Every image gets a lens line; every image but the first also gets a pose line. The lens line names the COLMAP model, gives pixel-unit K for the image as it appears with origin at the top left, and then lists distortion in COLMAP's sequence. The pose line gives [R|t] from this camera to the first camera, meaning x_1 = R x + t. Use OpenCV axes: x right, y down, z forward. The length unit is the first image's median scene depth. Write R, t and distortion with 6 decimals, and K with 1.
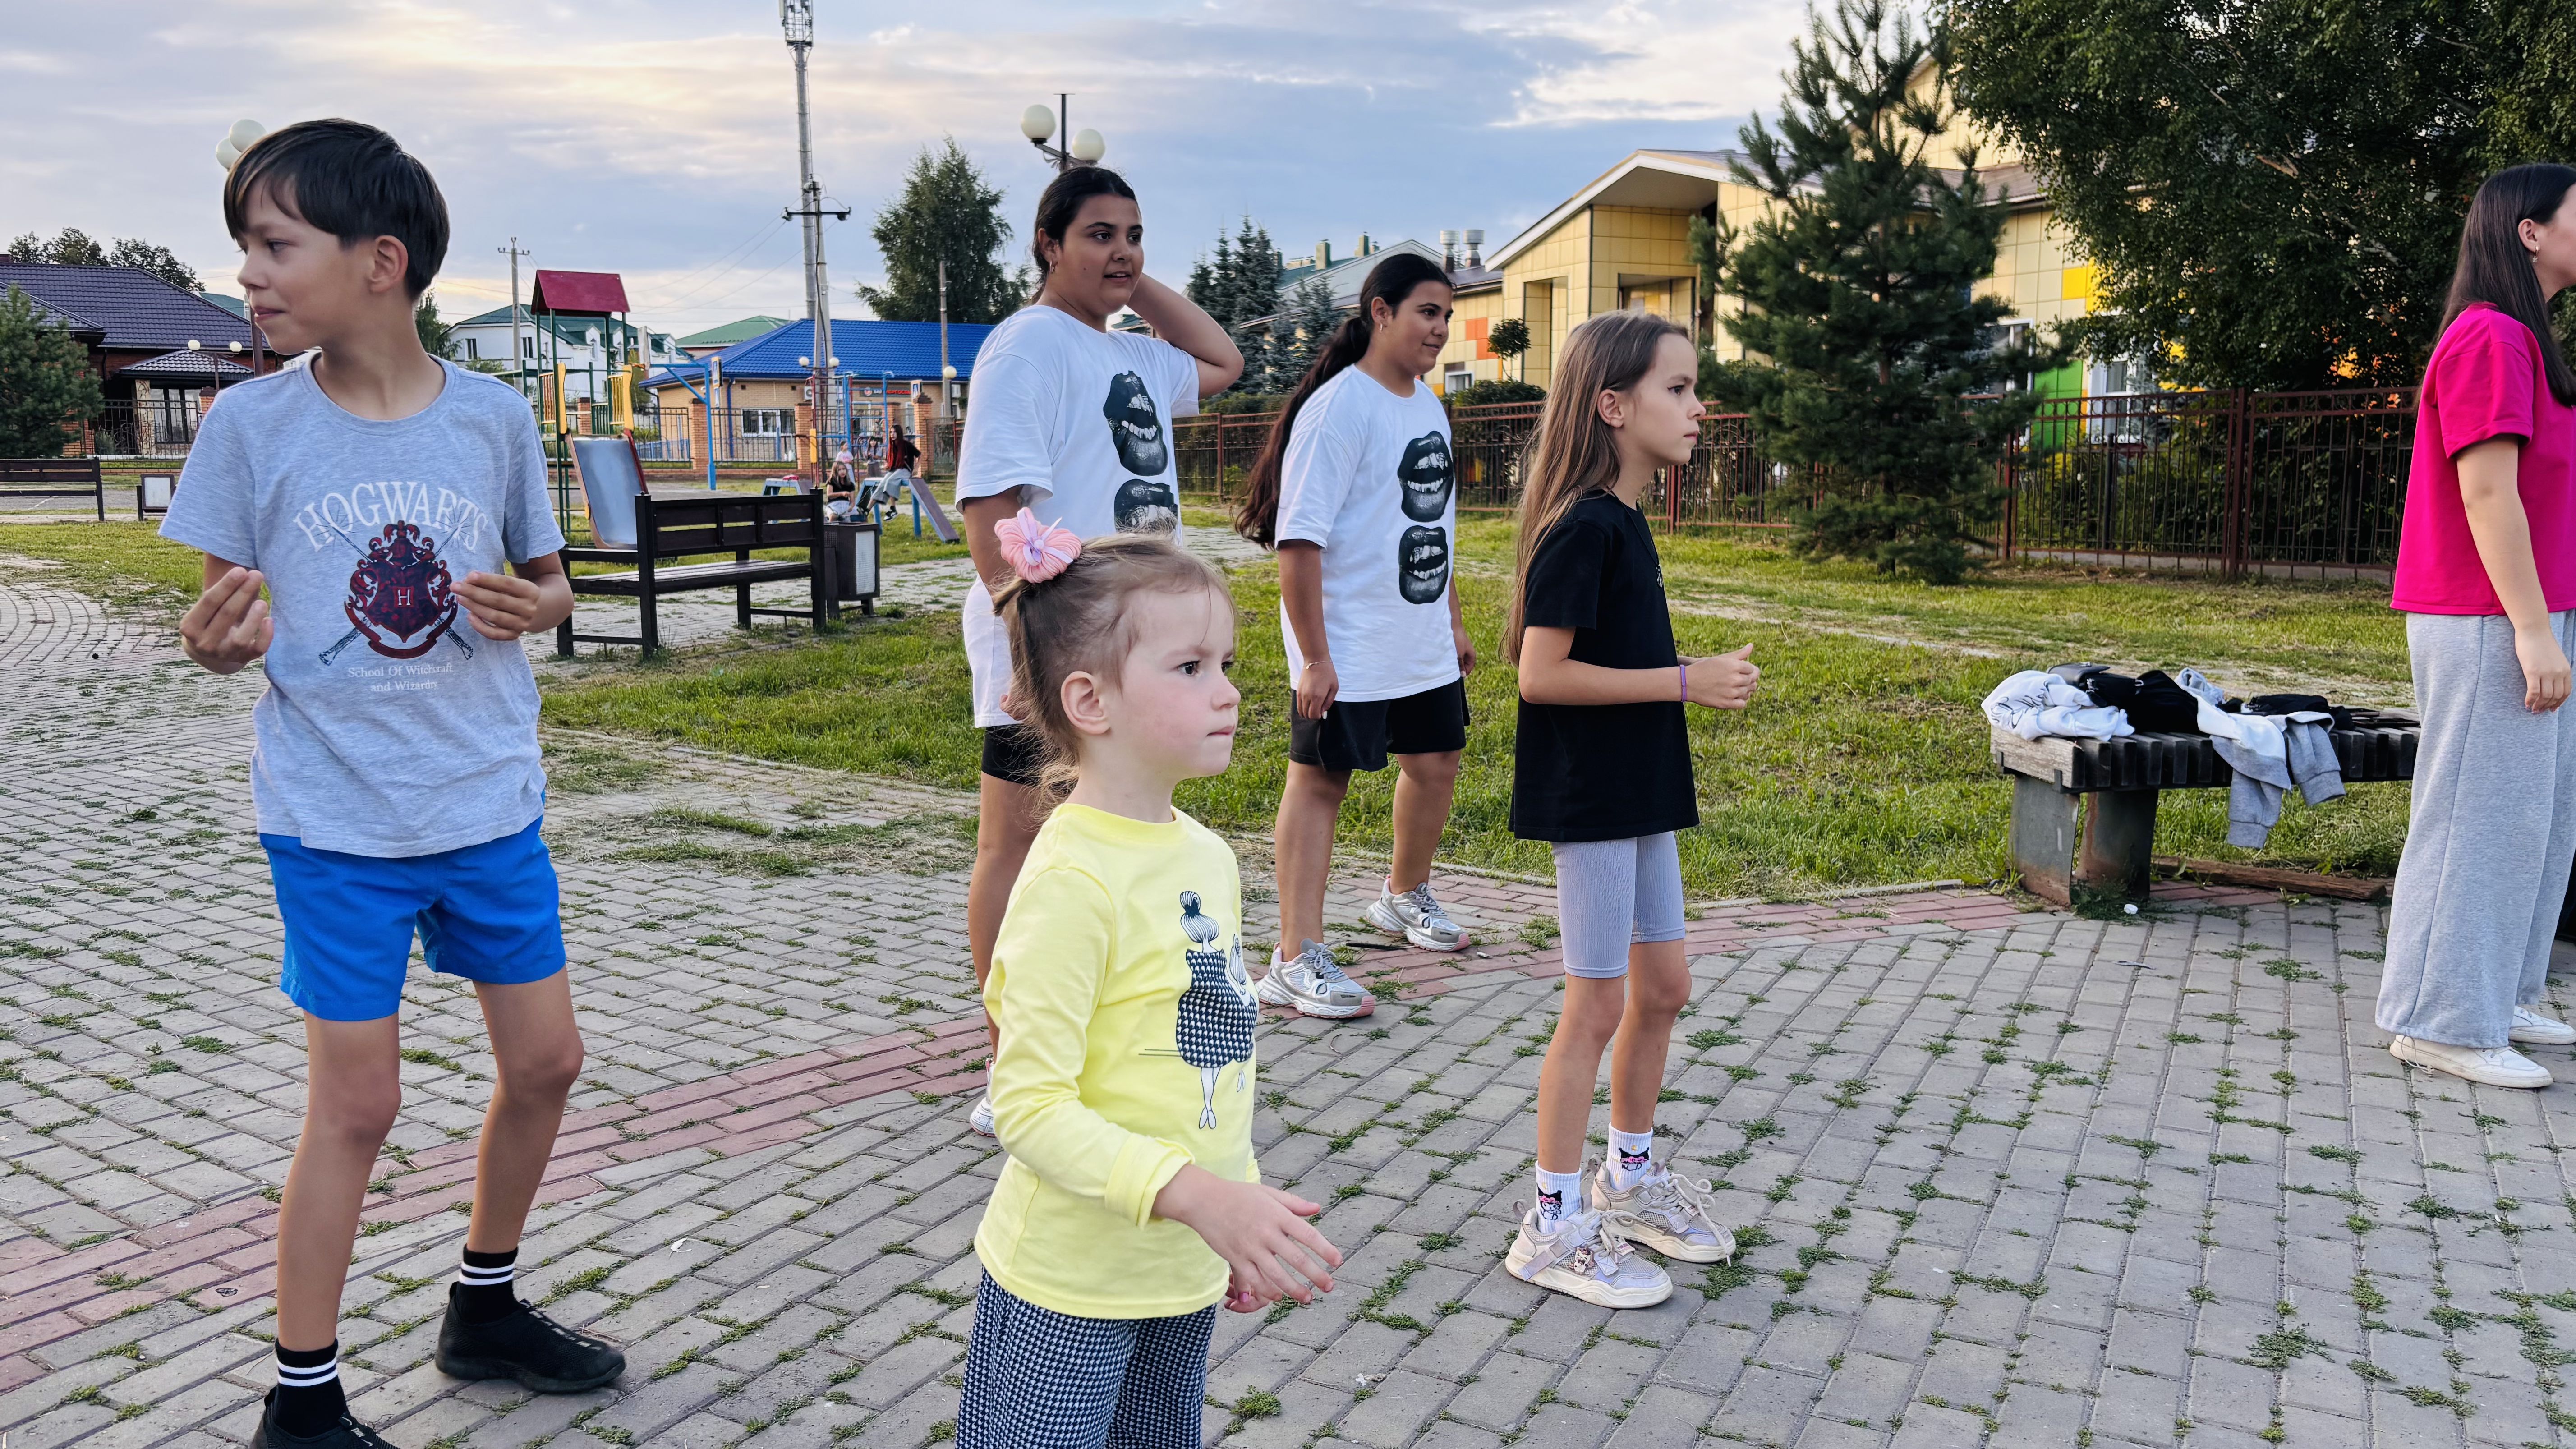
lens RADIAL K [[1961.8, 0, 1271.3], [0, 1961.8, 717.4], [0, 0, 1]] dist [0.052811, -0.065658]
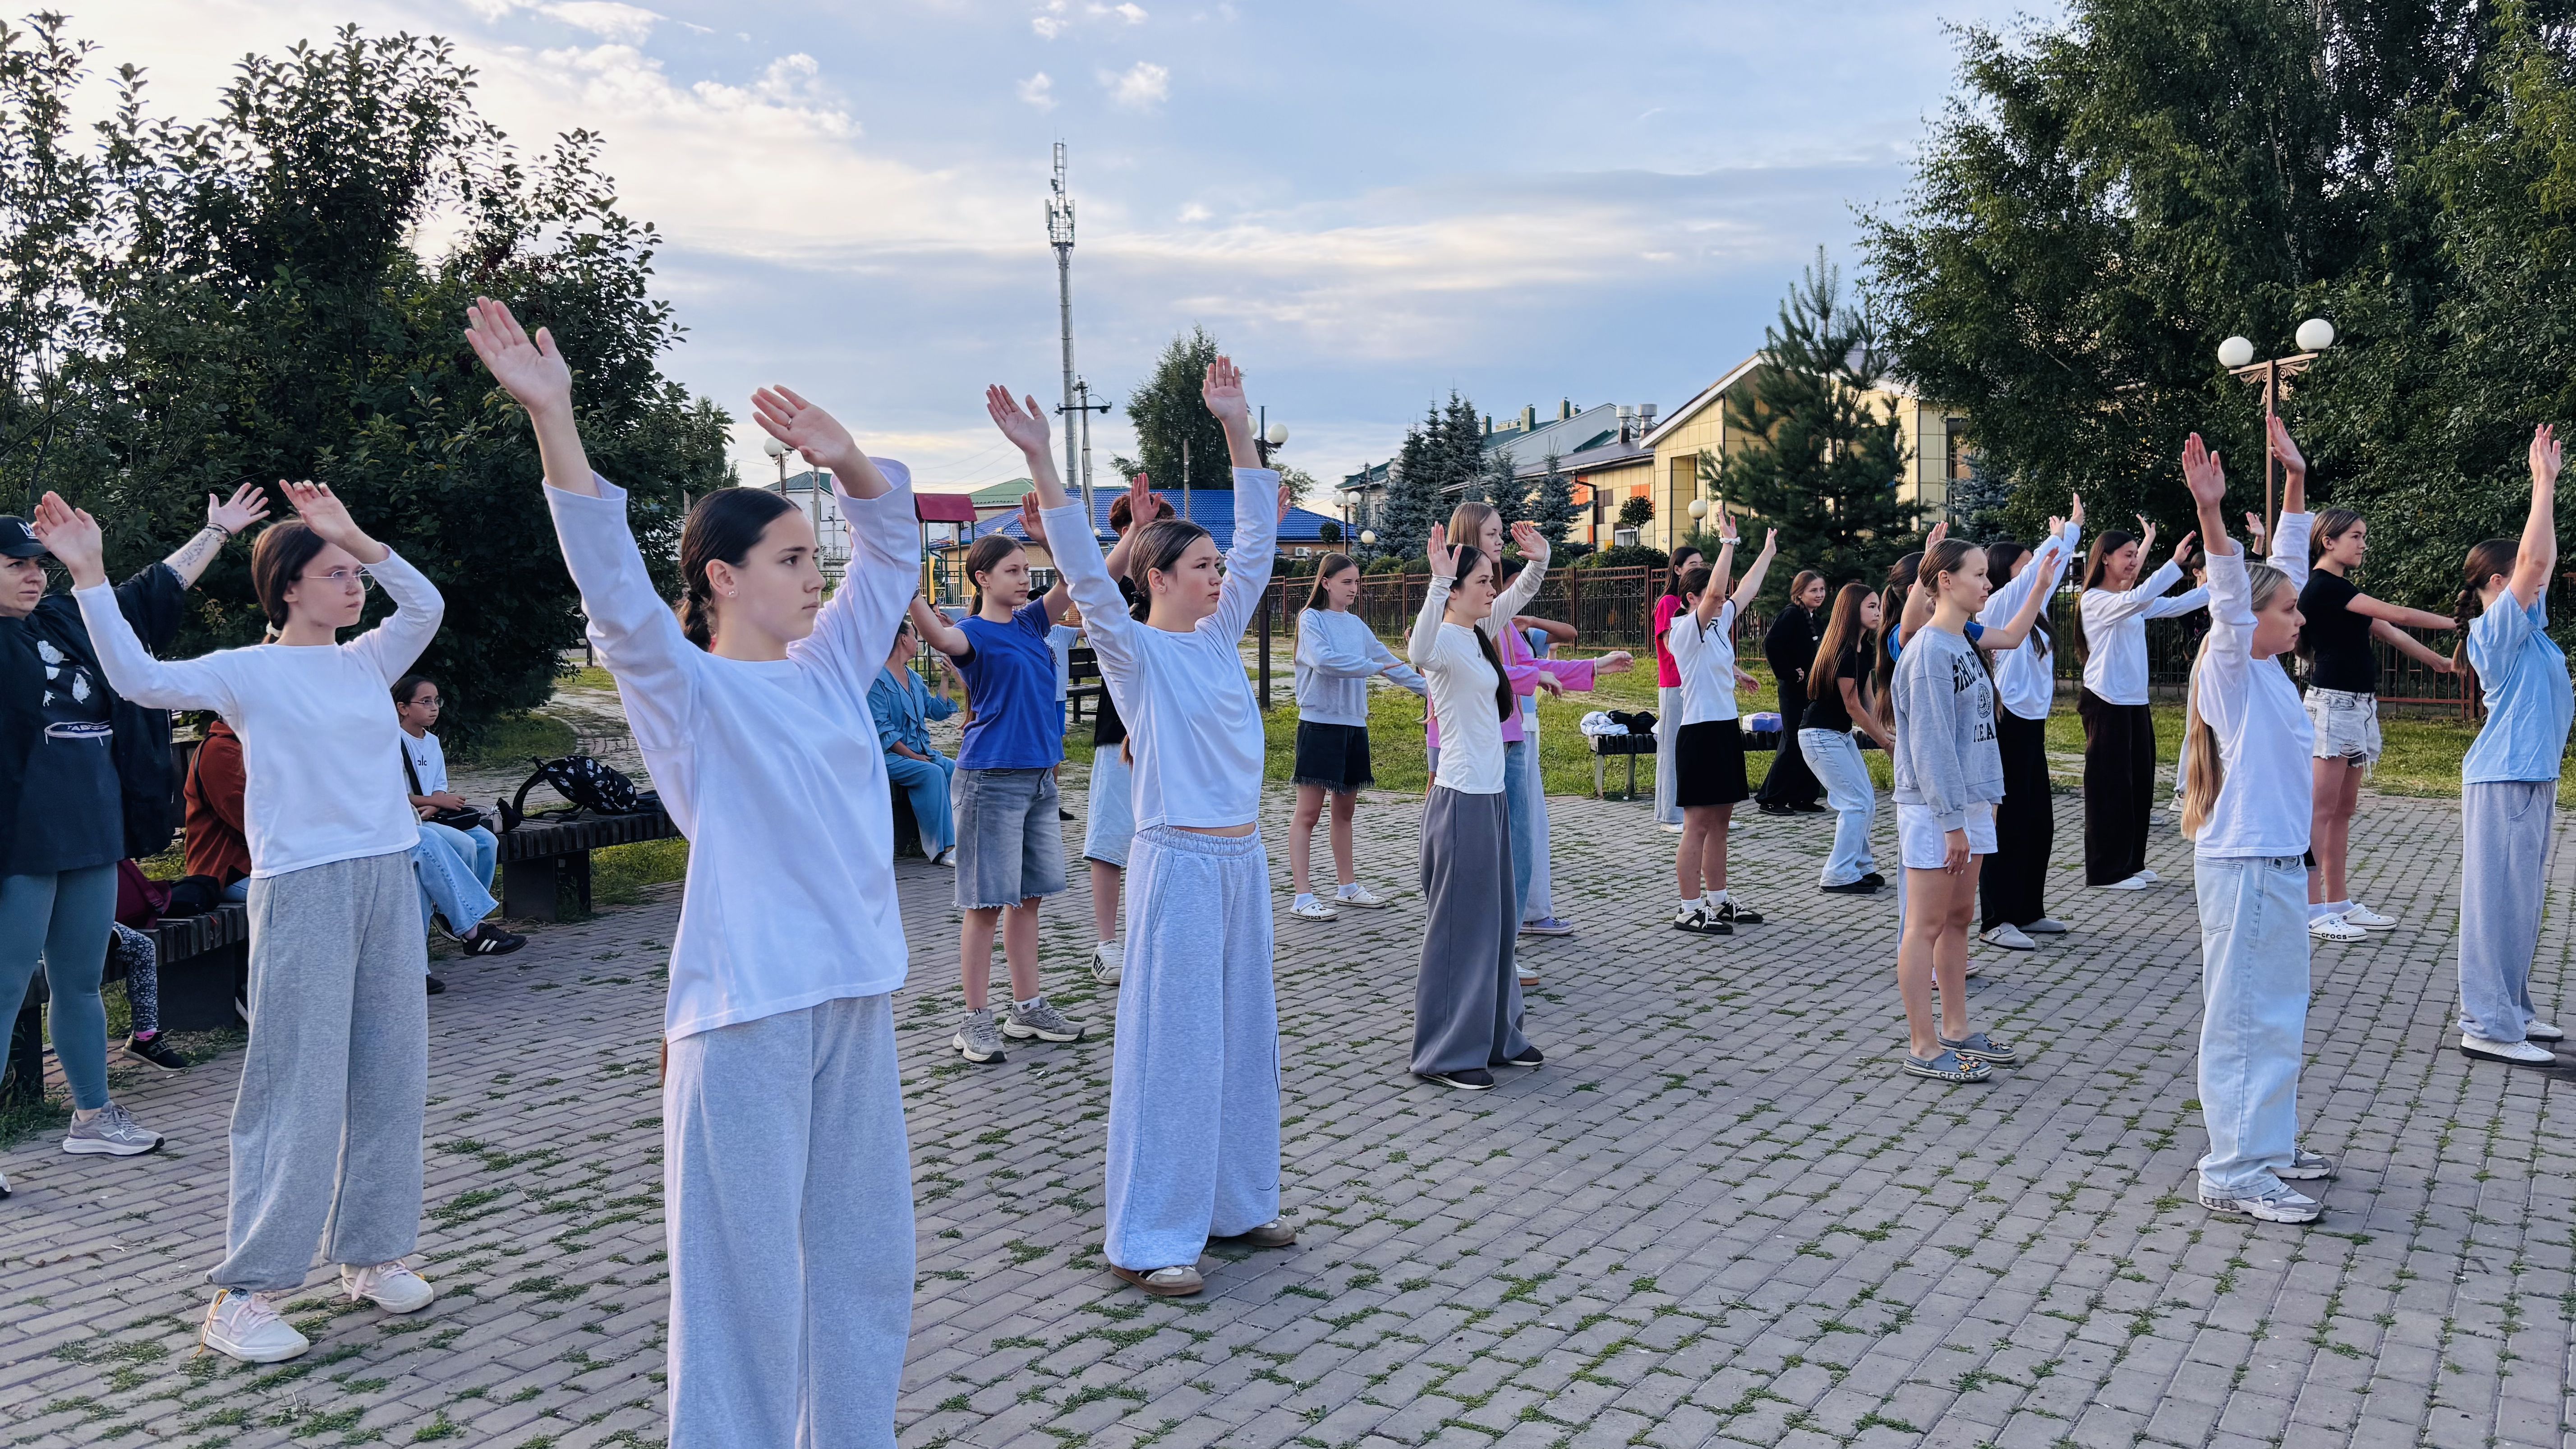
lens RADIAL K [[1961.8, 0, 1288.2], [0, 1961.8, 721.1], [0, 0, 1]] dist [0.052811, -0.065658]
pose [[0.993809, -0.004259, -0.111021, 0.020576], [-0.003437, 0.997608, -0.069041, 0.013573], [0.111049, 0.068995, 0.991417, -0.129710]]
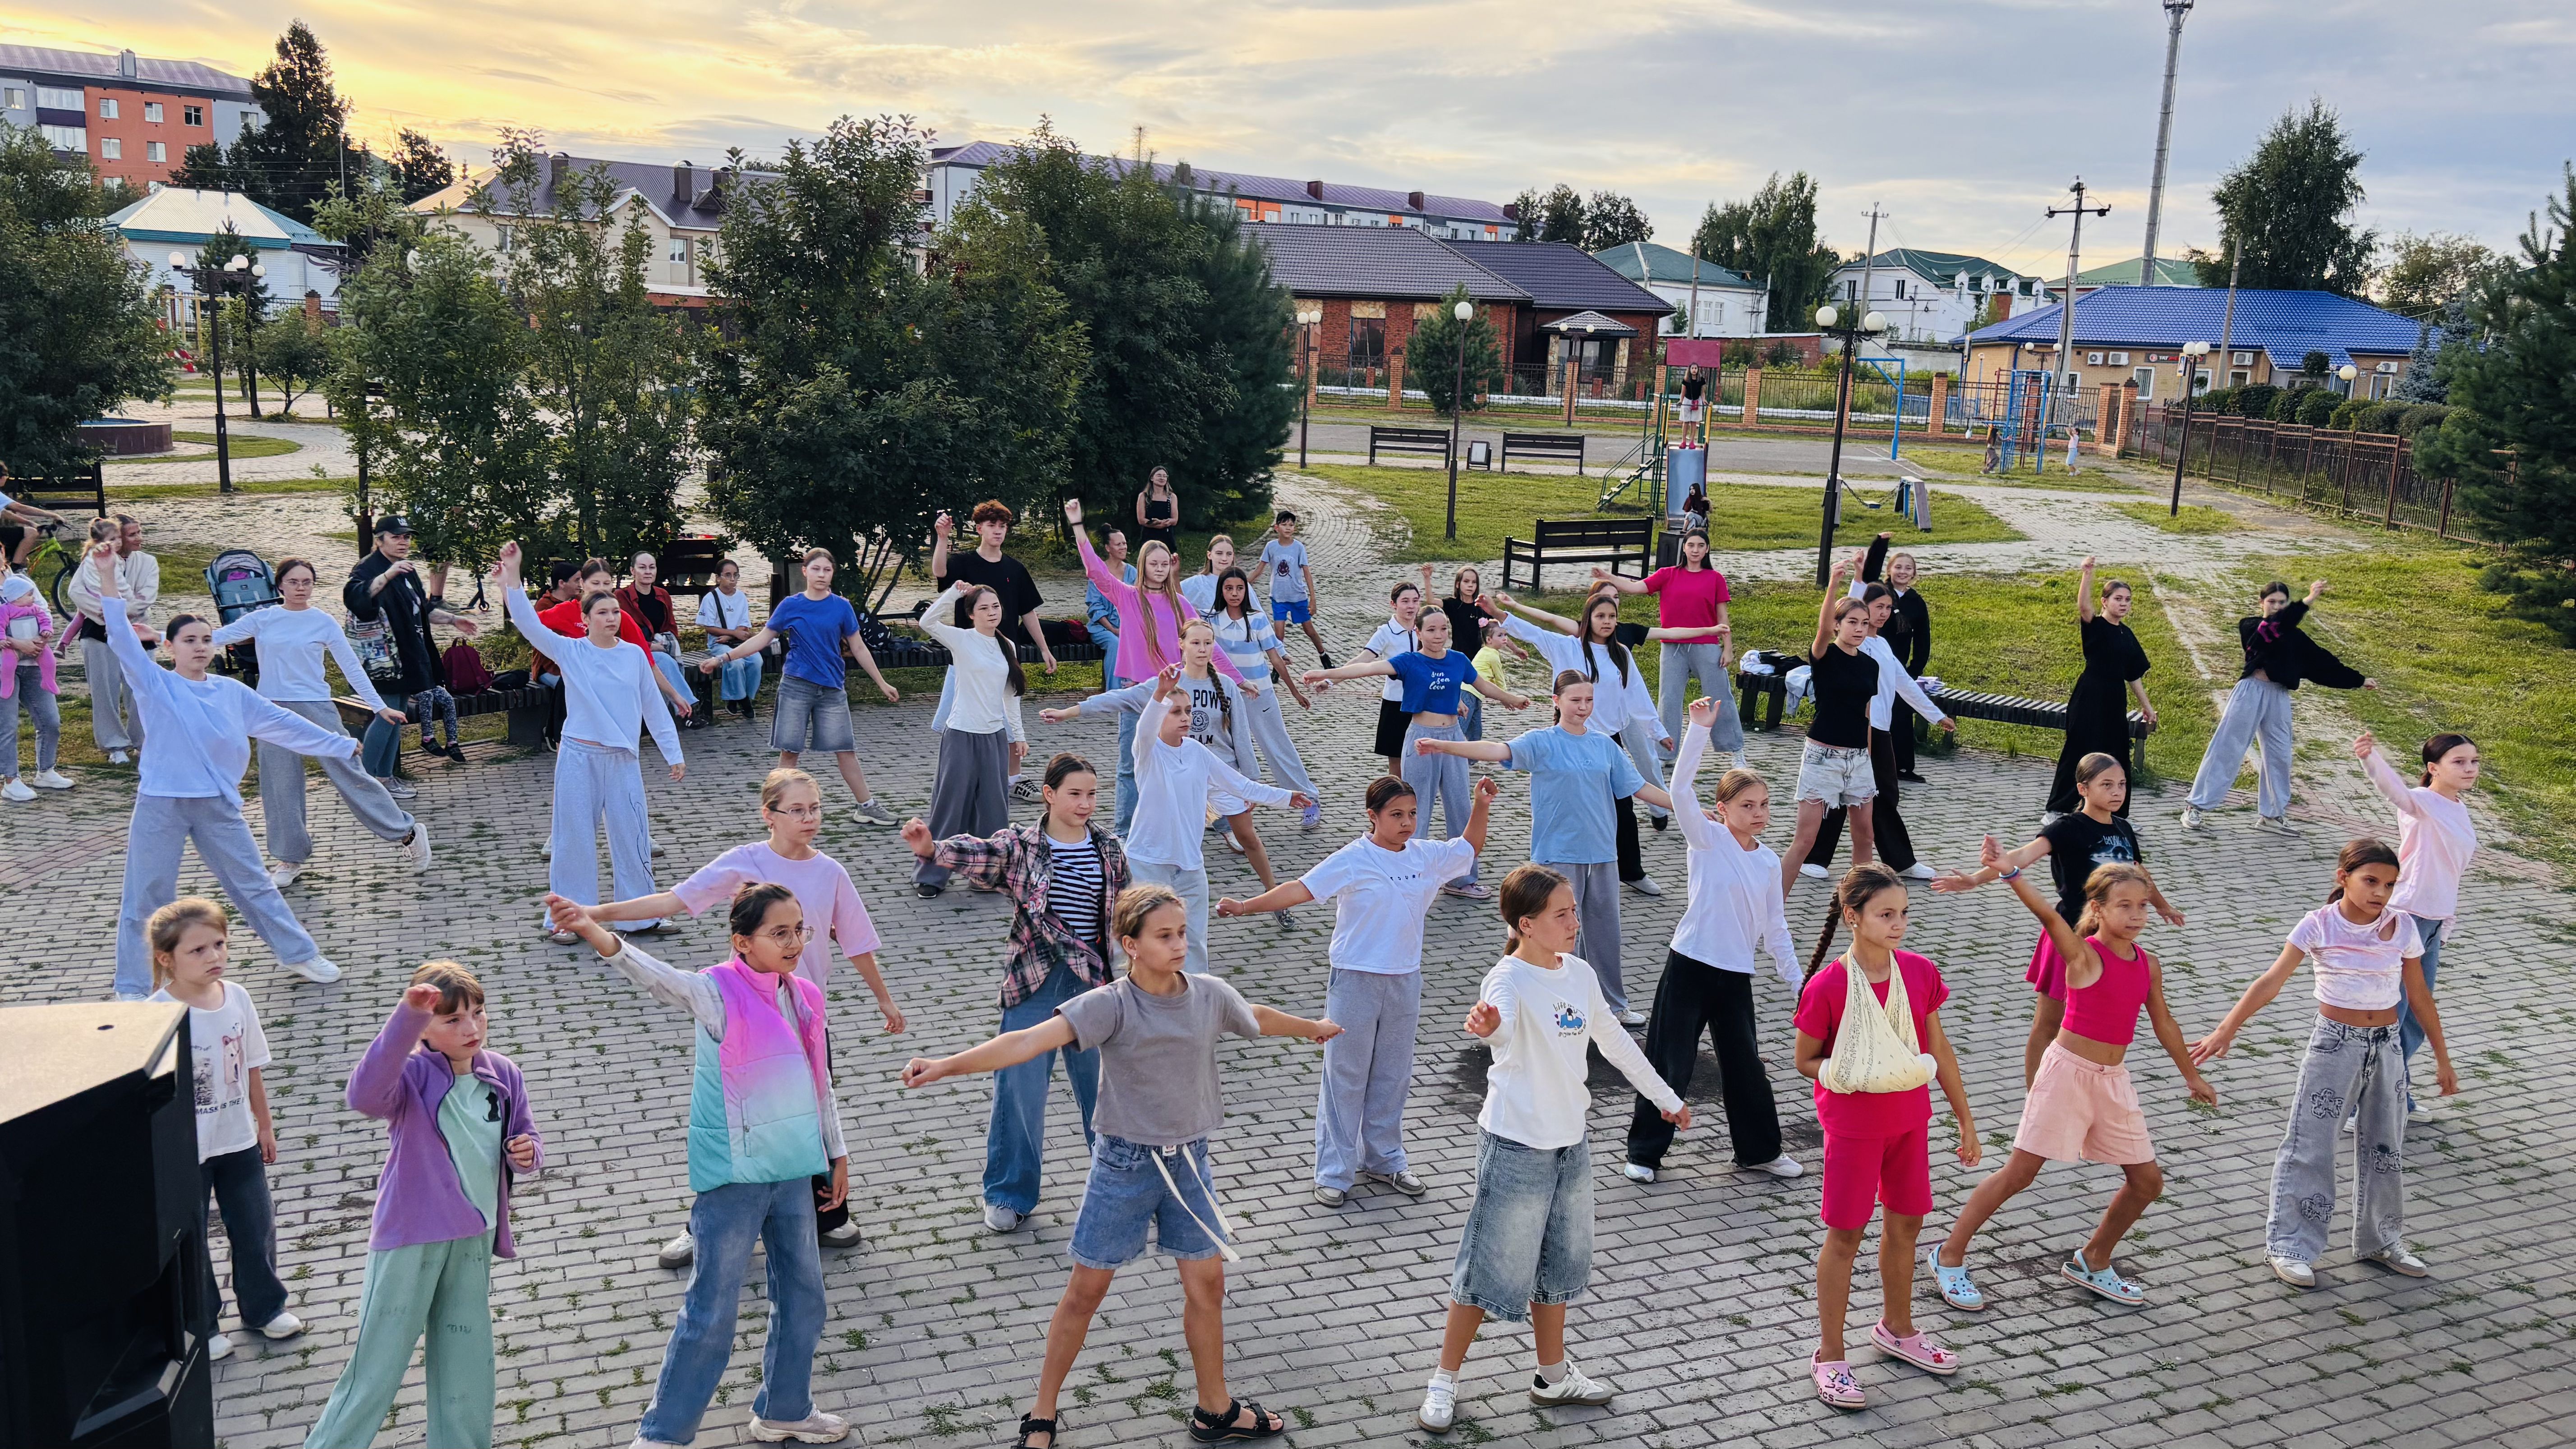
lens RADIAL K [[1961.8, 0, 1264.6], [0, 1961.8, 706.6], [0, 0, 1]] dist [0.052811, -0.065658]
pose [[0.770549, 0.151010, -0.619233, 0.131093], [-0.128077, 0.988396, 0.081663, -0.006954], [0.624380, 0.016384, 0.780949, -0.142495]]
